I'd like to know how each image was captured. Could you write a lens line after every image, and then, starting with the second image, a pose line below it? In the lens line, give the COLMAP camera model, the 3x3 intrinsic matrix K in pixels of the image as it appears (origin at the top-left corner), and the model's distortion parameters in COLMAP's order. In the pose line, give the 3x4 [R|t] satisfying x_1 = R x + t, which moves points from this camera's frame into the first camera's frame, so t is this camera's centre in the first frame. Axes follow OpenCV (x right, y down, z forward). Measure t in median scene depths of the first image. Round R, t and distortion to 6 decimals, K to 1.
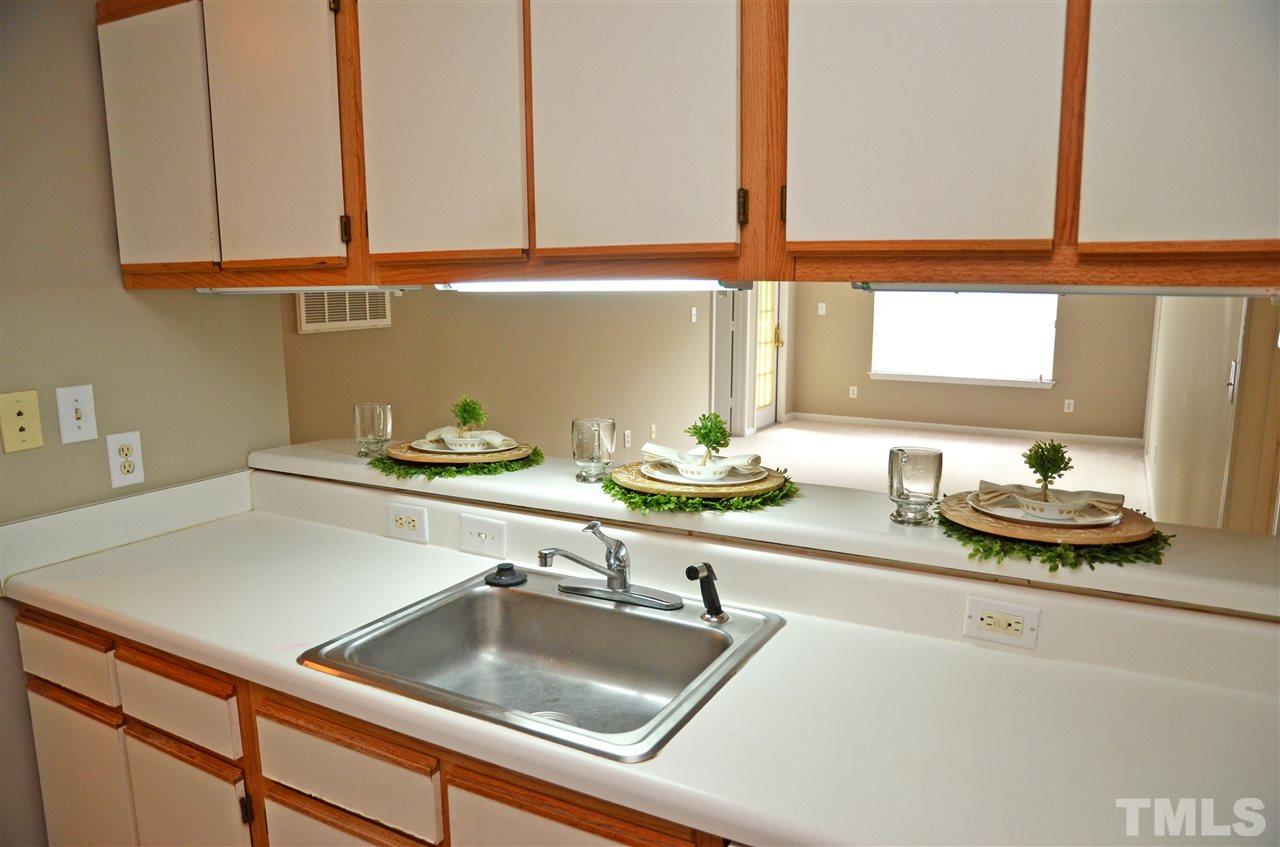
lens RADIAL K [[935.3, 0, 640.0], [0, 935.3, 423.5], [0, 0, 1]] dist [-0.028245, 0.011044]
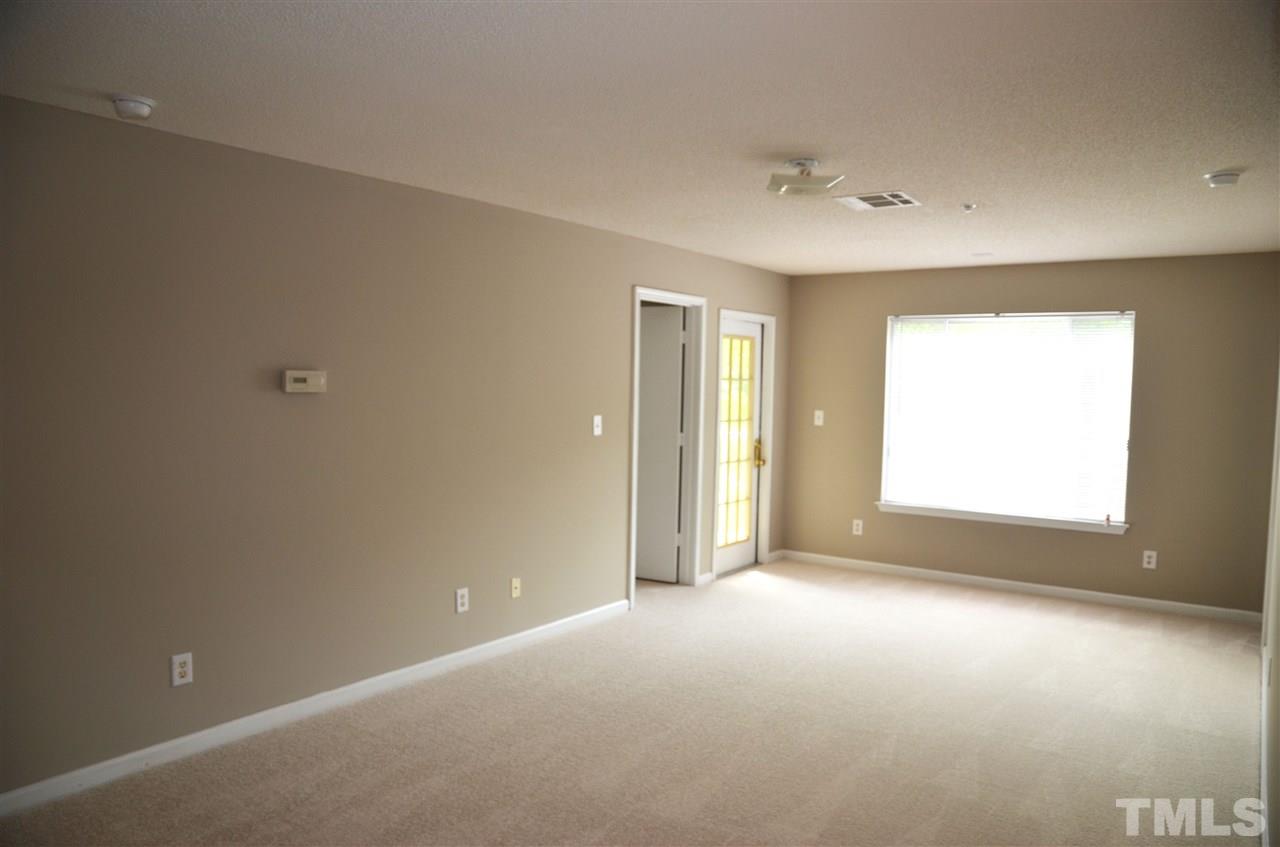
lens RADIAL K [[935.3, 0, 640.0], [0, 935.3, 423.5], [0, 0, 1]] dist [-0.028245, 0.011044]
pose [[0.991390, 0.017462, -0.129771, 0.156135], [-0.030890, 0.994285, -0.102193, -0.035978], [0.127245, 0.105321, 0.986264, 0.226248]]
